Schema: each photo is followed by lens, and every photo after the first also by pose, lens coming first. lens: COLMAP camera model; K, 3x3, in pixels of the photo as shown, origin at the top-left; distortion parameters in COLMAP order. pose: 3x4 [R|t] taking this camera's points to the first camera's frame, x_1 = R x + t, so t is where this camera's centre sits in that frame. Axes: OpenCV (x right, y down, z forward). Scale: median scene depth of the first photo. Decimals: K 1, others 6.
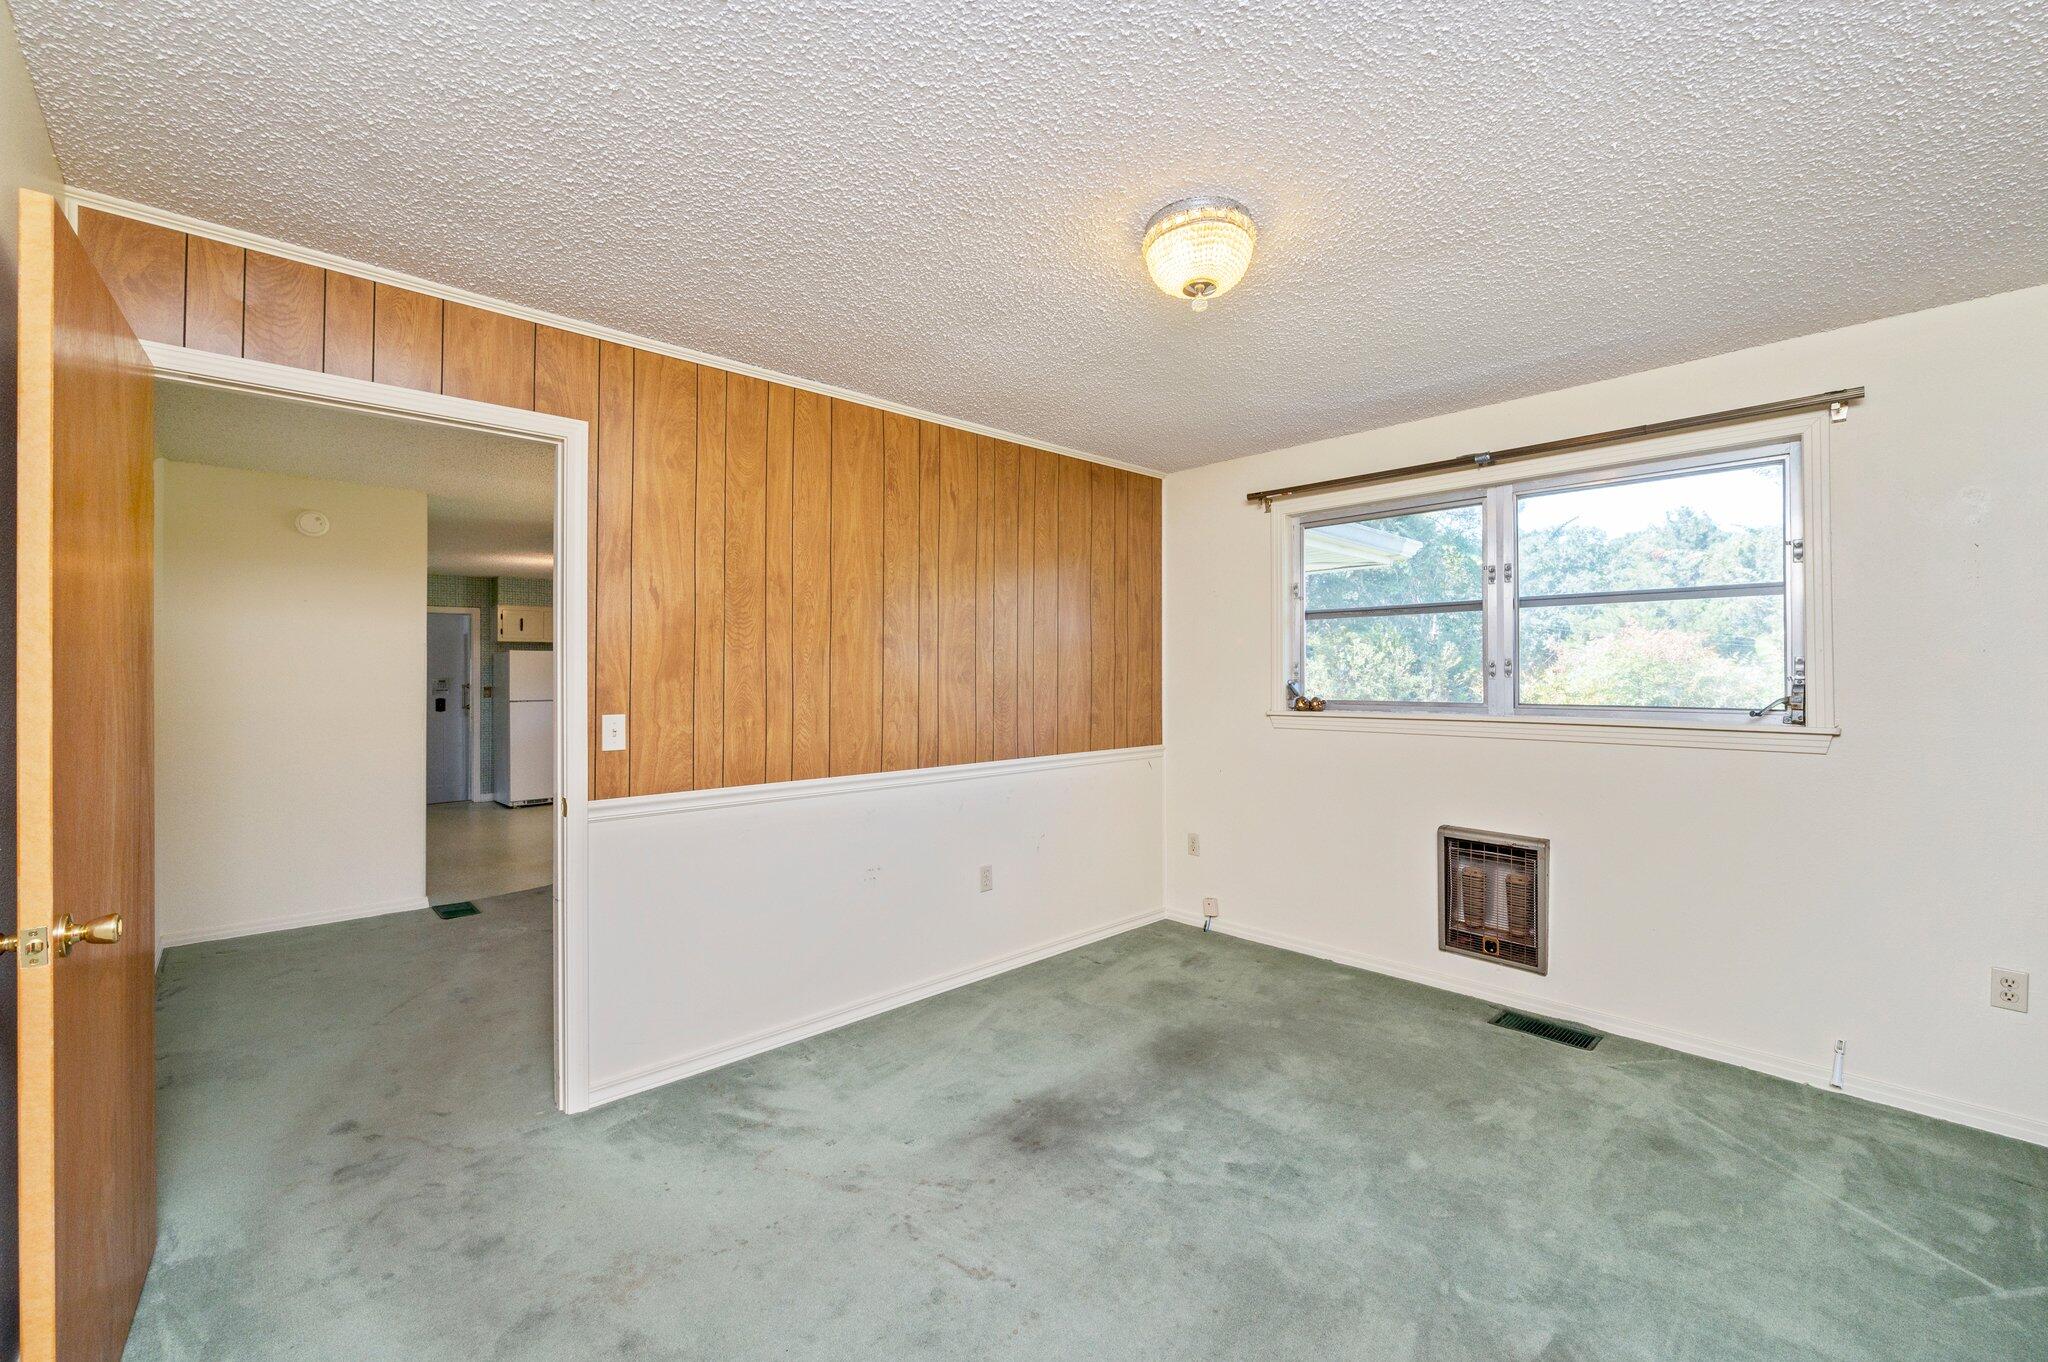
lens RADIAL K [[808.3, 0, 1042.6], [0, 808.3, 680.5], [0, 0, 1]] dist [-0.009669, 0.000340]
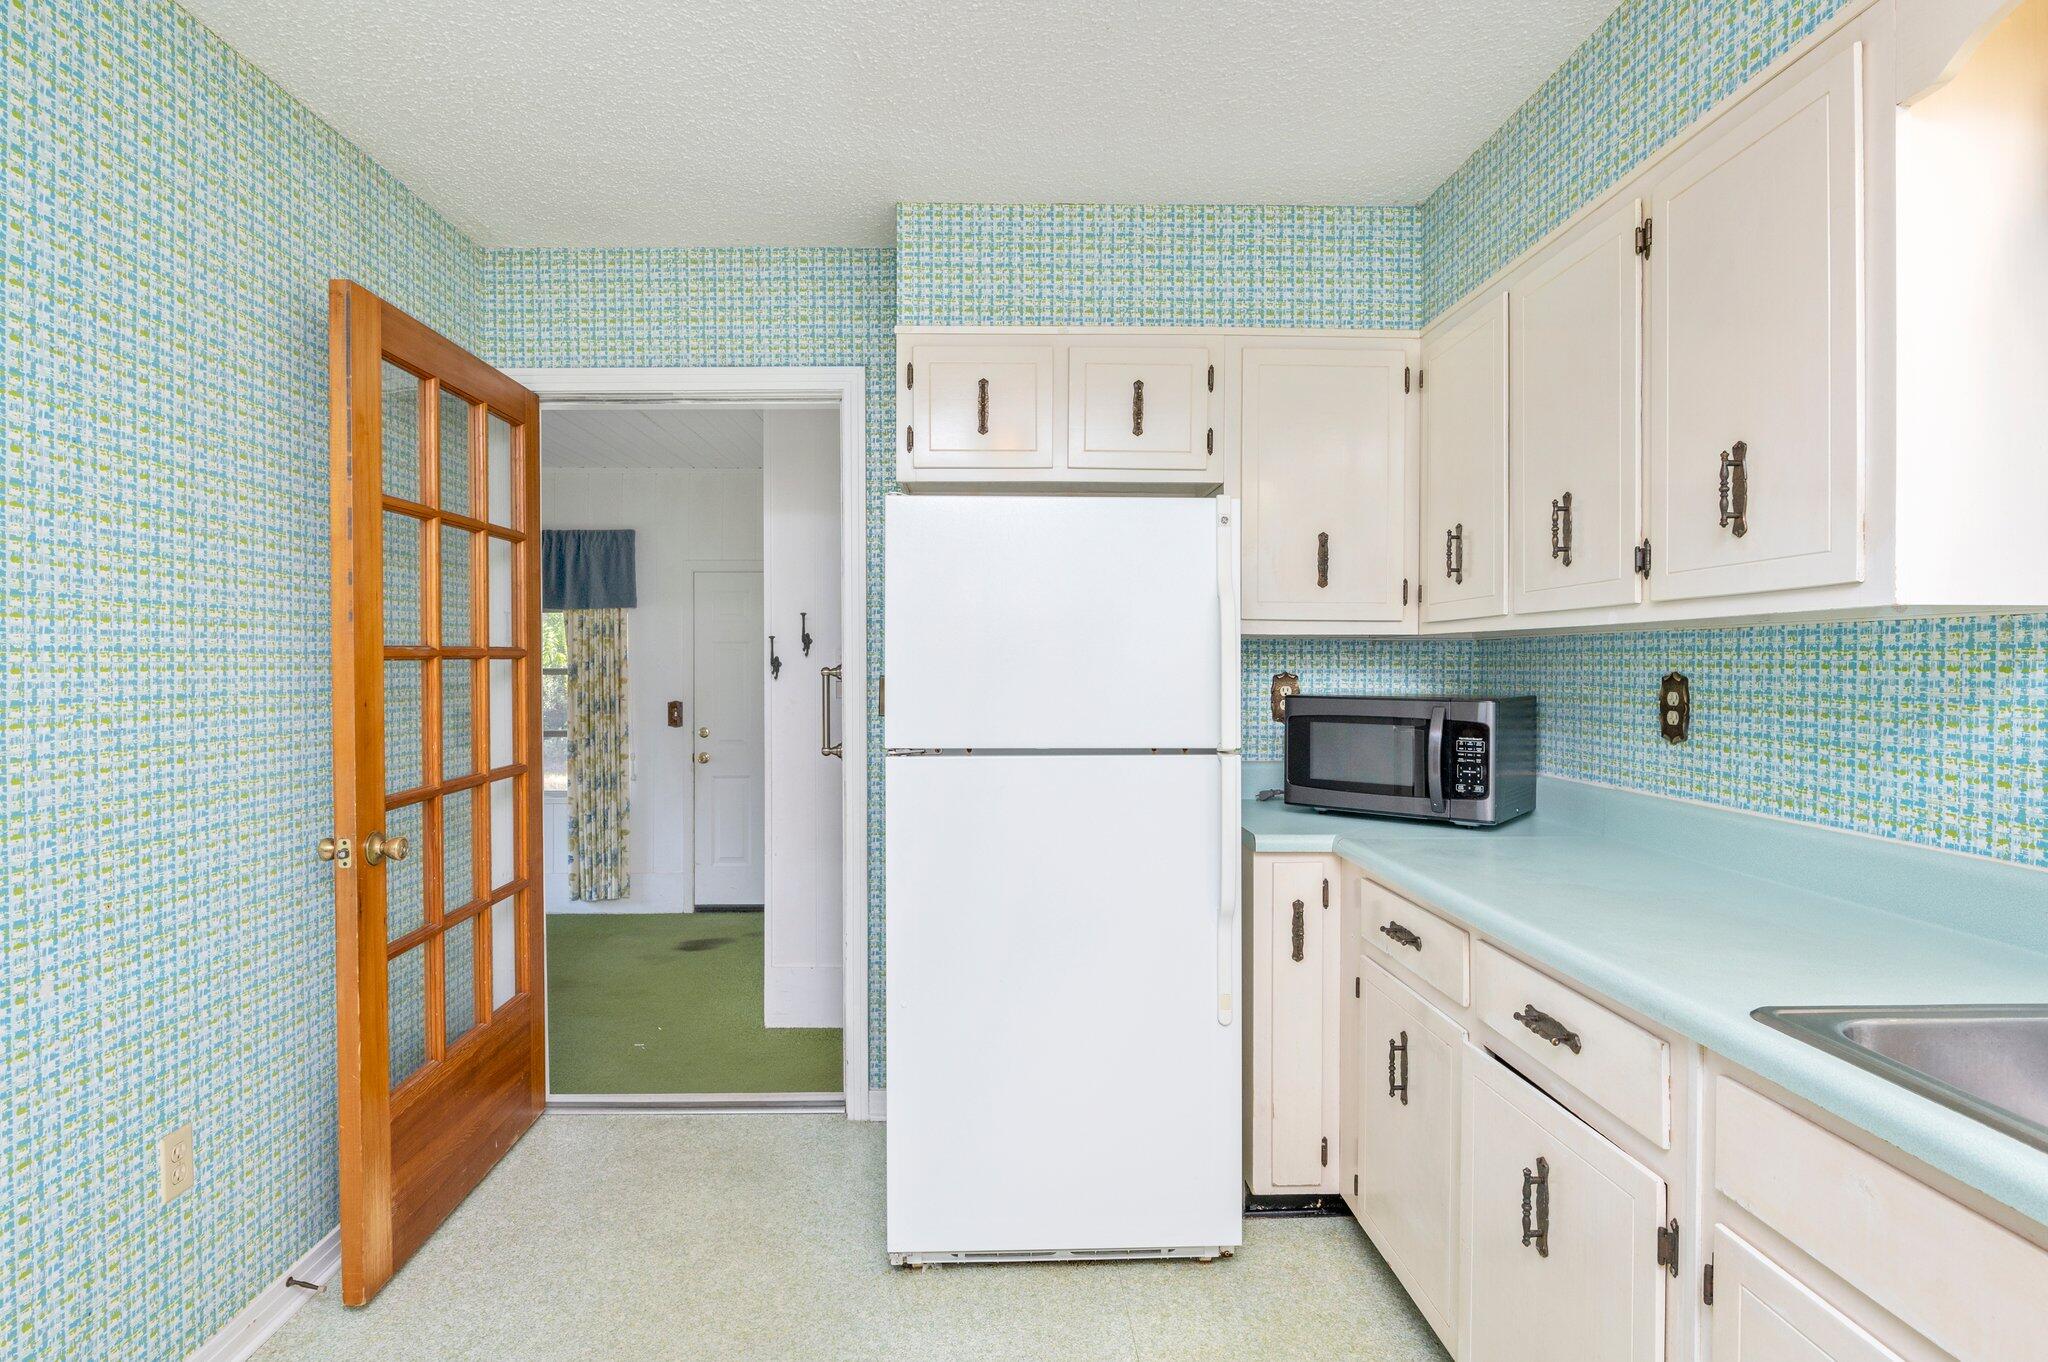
lens RADIAL K [[1018.7, 0, 1022.6], [0, 1018.7, 675.9], [0, 0, 1]] dist [-0.007754, -0.000019]
pose [[0.733670, 0.010175, -0.679430, -0.891705], [-0.001230, 0.999906, 0.013646, 0.008061], [0.679505, -0.009176, 0.733614, 1.609843]]
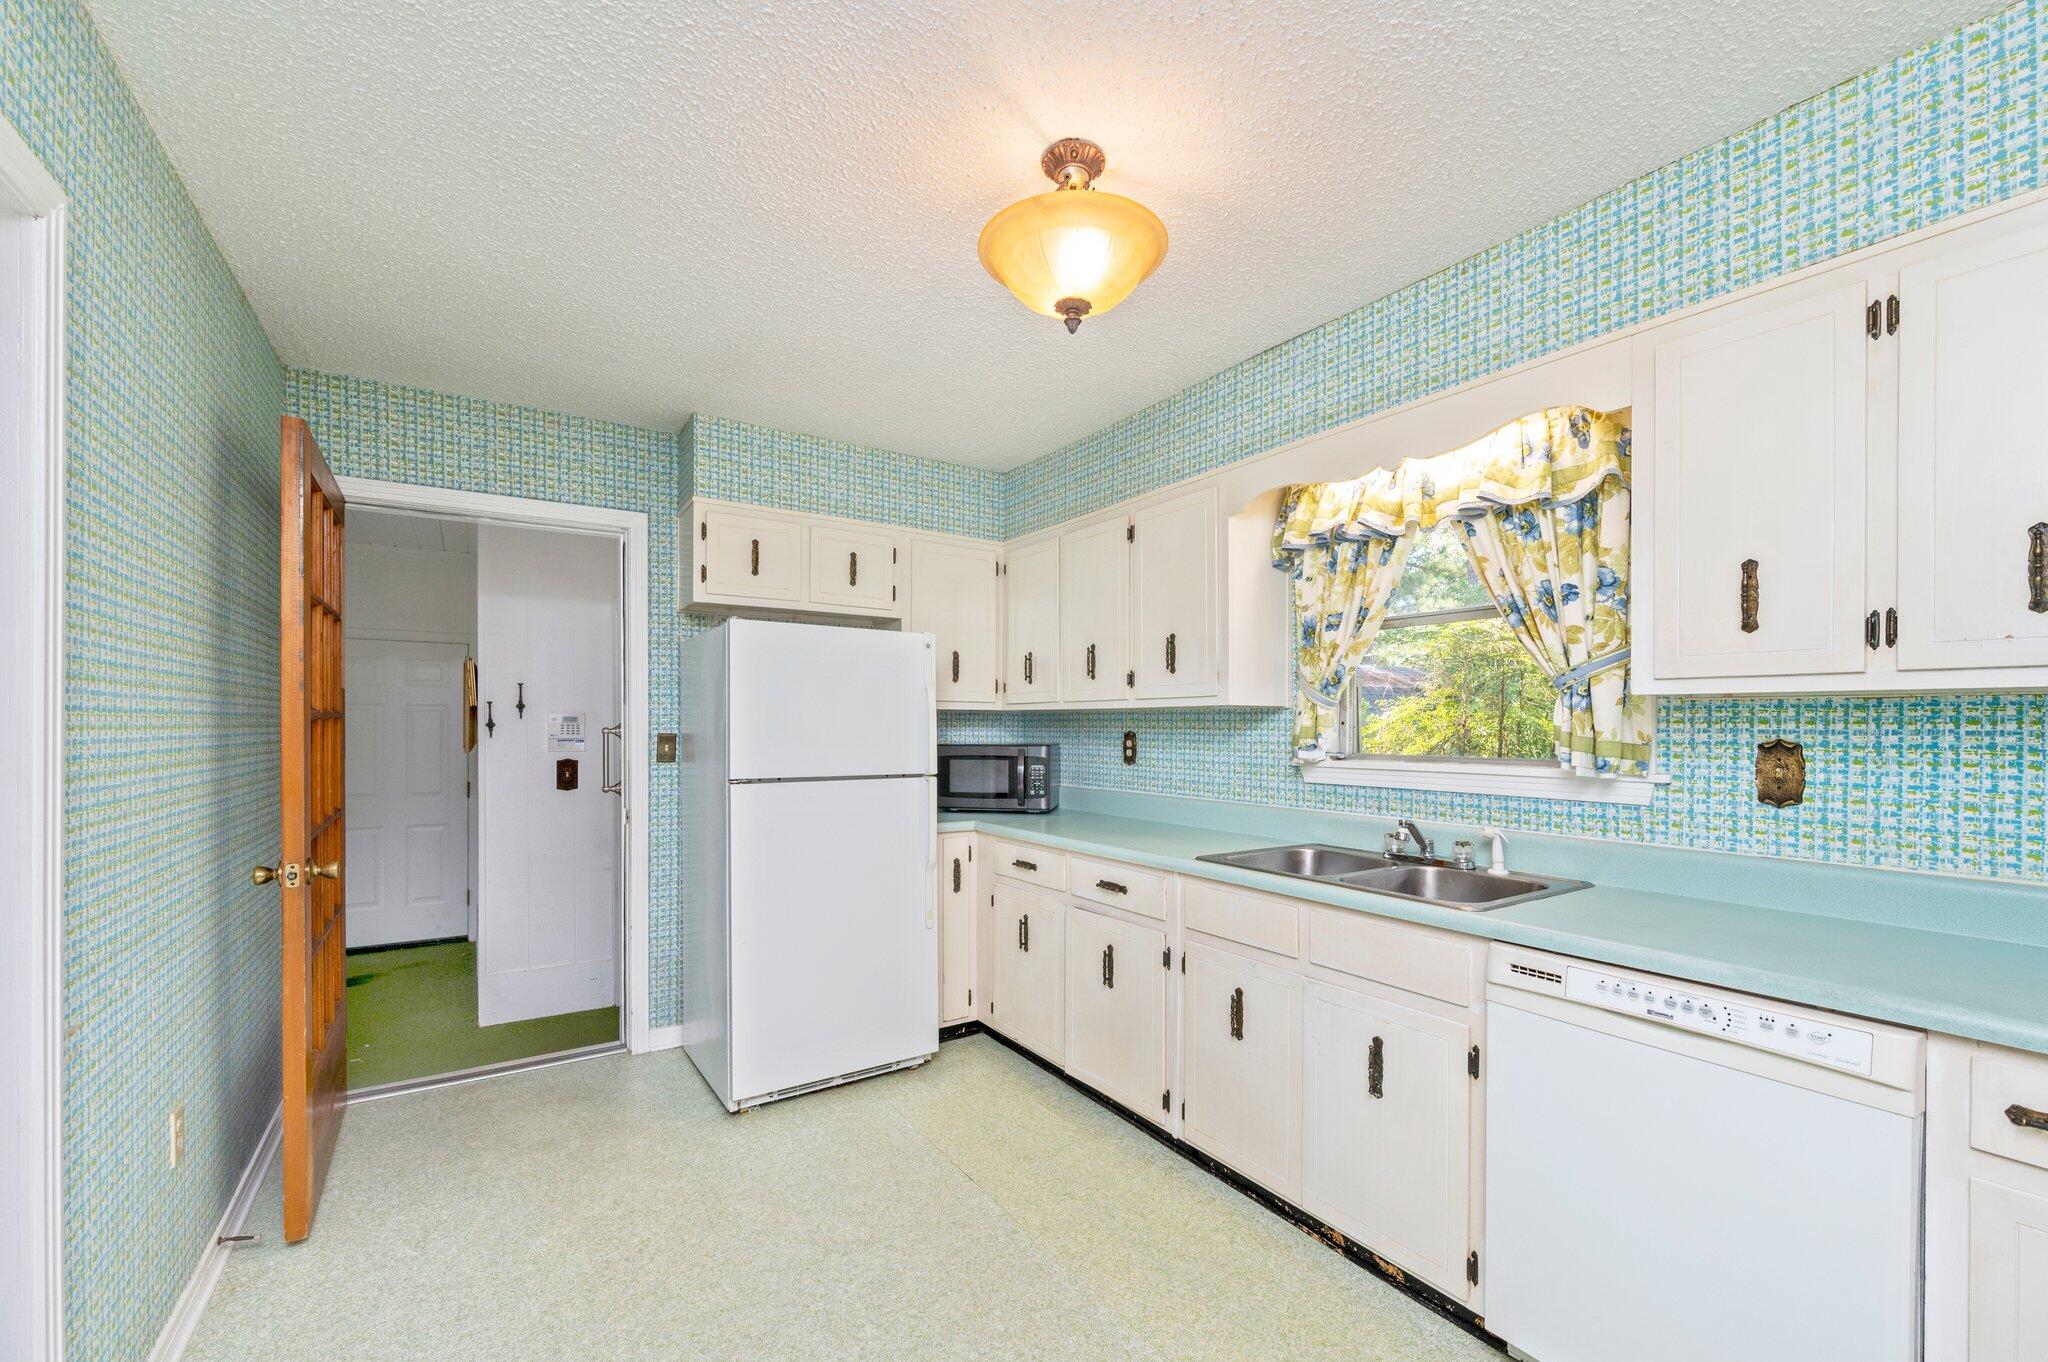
lens RADIAL K [[808.3, 0, 1022.9], [0, 808.3, 728.8], [0, 0, 1]] dist [-0.009669, 0.000340]
pose [[0.980146, 0.005914, -0.198187, -0.935762], [-0.005315, 0.999980, 0.003555, 0.008170], [0.198204, -0.002431, 0.980158, 1.371983]]
